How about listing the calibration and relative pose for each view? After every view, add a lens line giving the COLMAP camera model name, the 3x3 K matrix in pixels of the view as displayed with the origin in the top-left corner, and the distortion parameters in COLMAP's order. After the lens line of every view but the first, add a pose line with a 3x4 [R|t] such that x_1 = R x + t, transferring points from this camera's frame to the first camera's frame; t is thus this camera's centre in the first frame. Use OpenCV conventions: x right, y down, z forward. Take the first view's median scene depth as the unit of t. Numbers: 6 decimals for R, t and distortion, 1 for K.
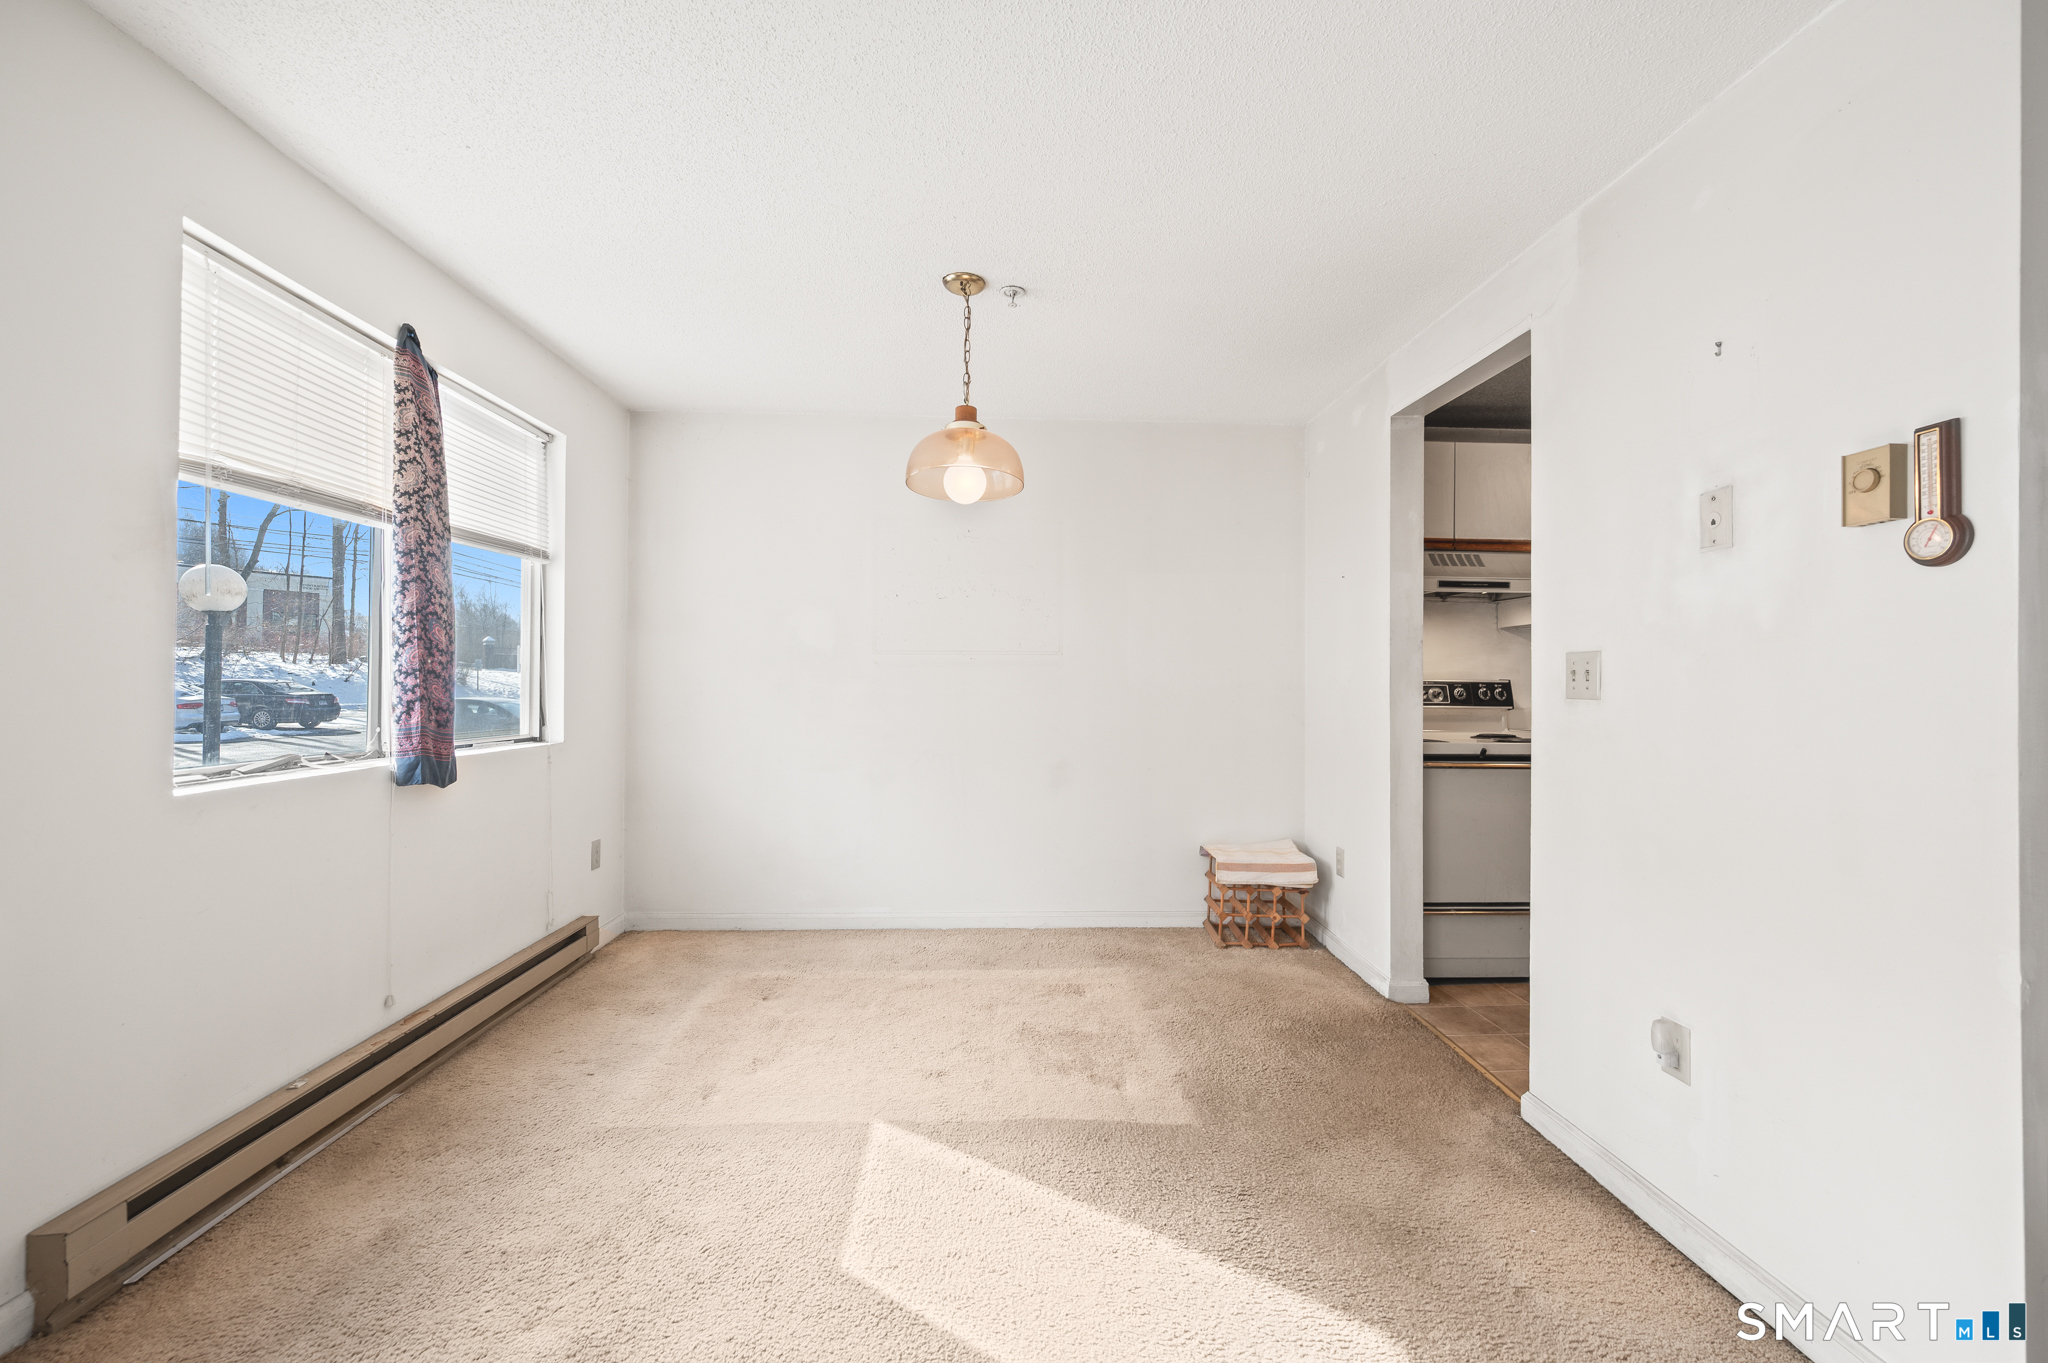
lens RADIAL K [[841.2, 0, 1029.6], [0, 841.2, 679.6], [0, 0, 1]] dist [0.011231, 0.000259]
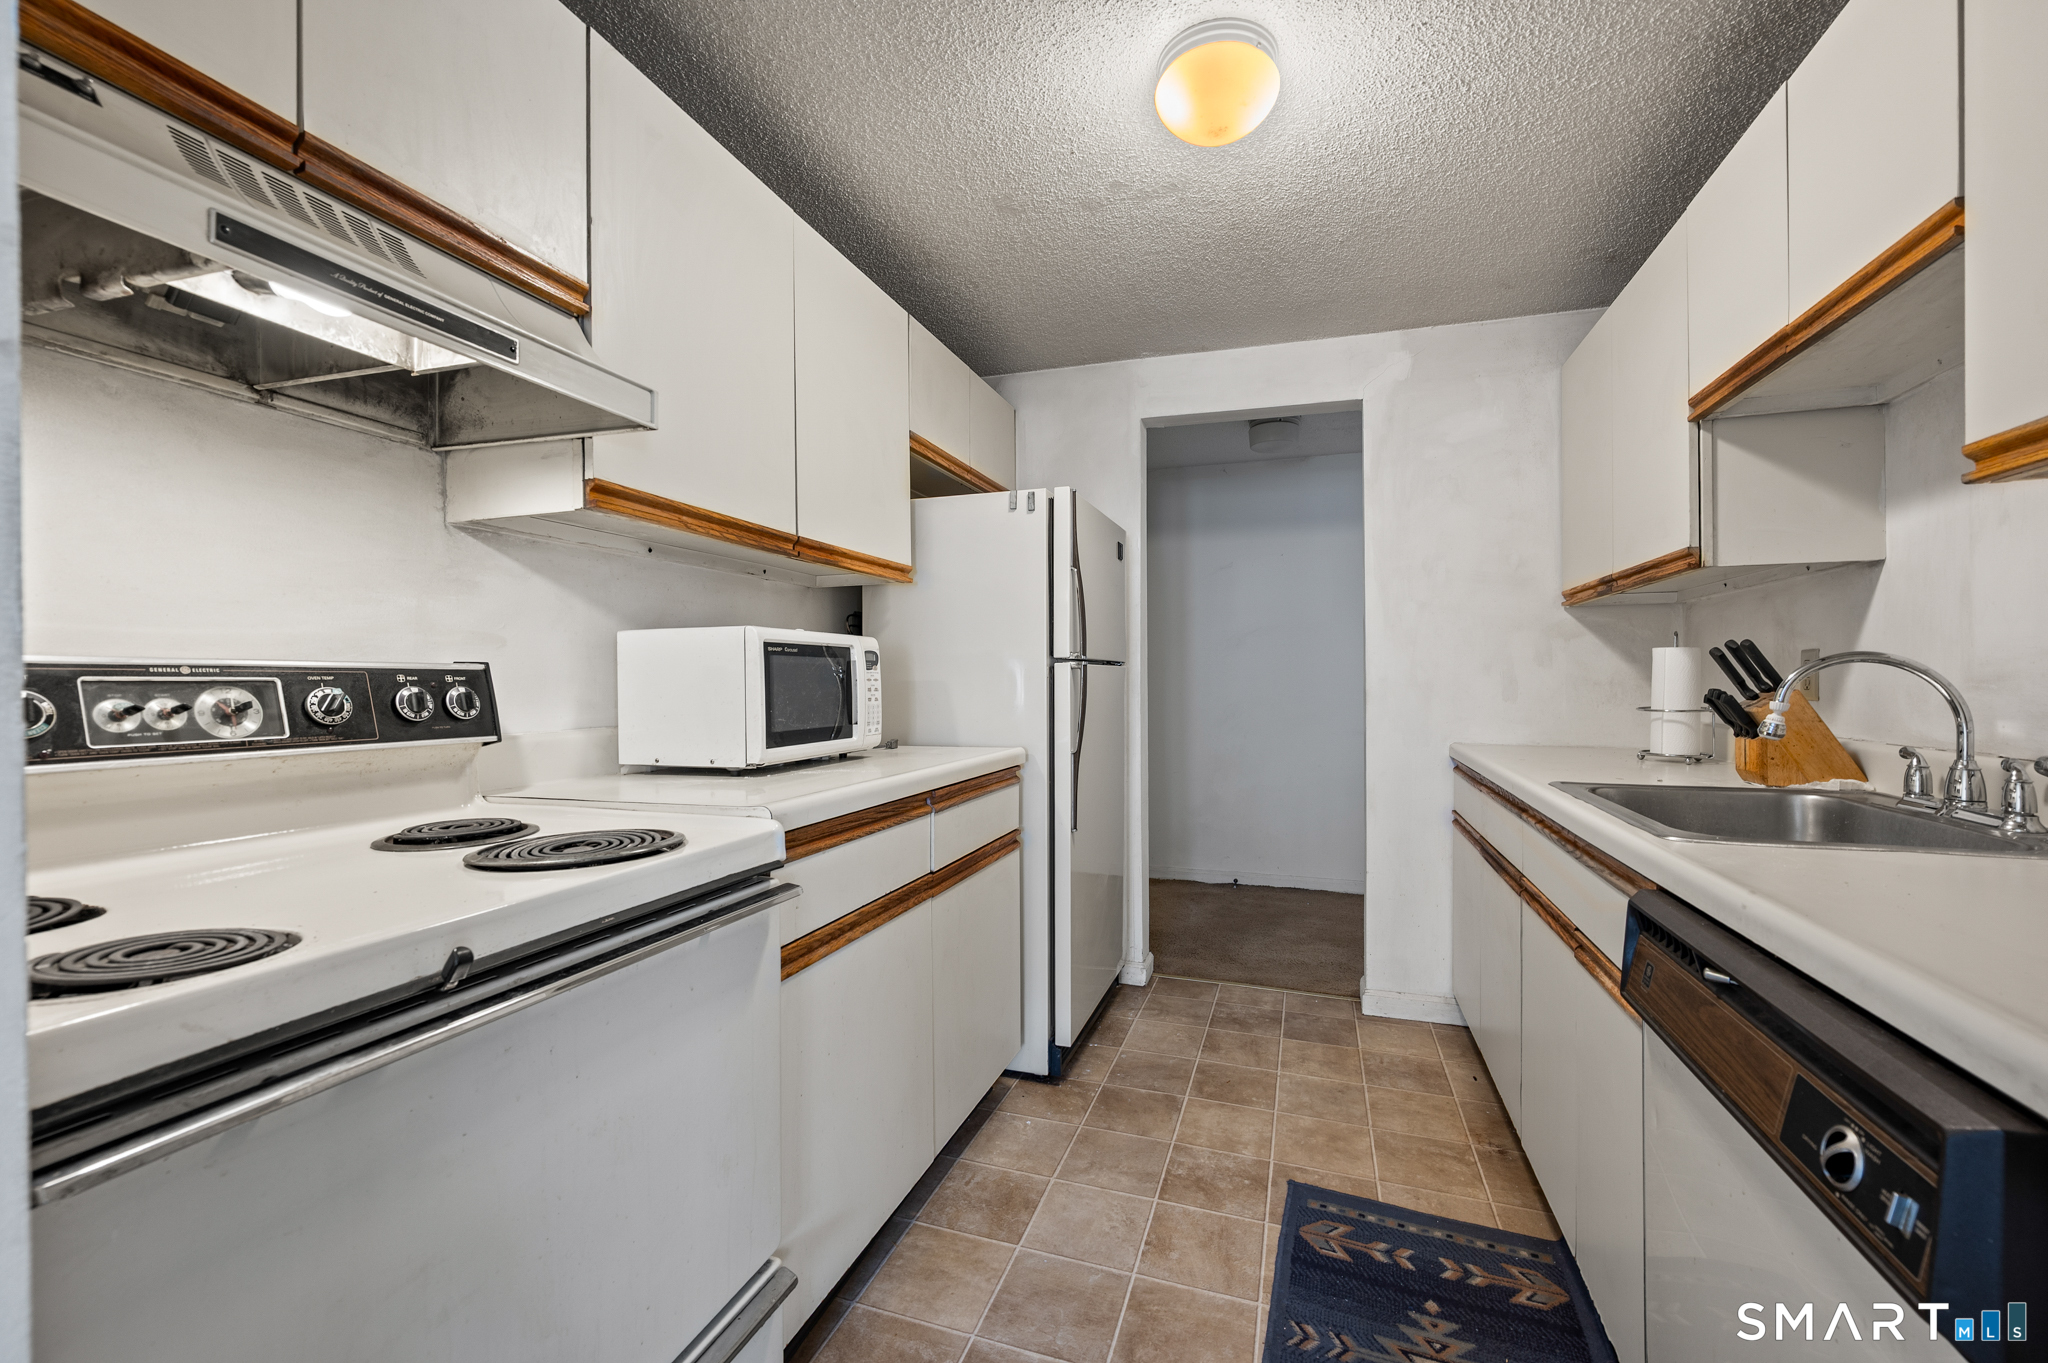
lens RADIAL K [[841.2, 0, 1038.9], [0, 841.2, 681.9], [0, 0, 1]] dist [0.011231, 0.000259]
pose [[0.386609, -0.007769, 0.922211, 0.325412], [-0.001490, 0.999958, 0.009048, 0.005068], [-0.922243, -0.004872, 0.386581, 0.642927]]
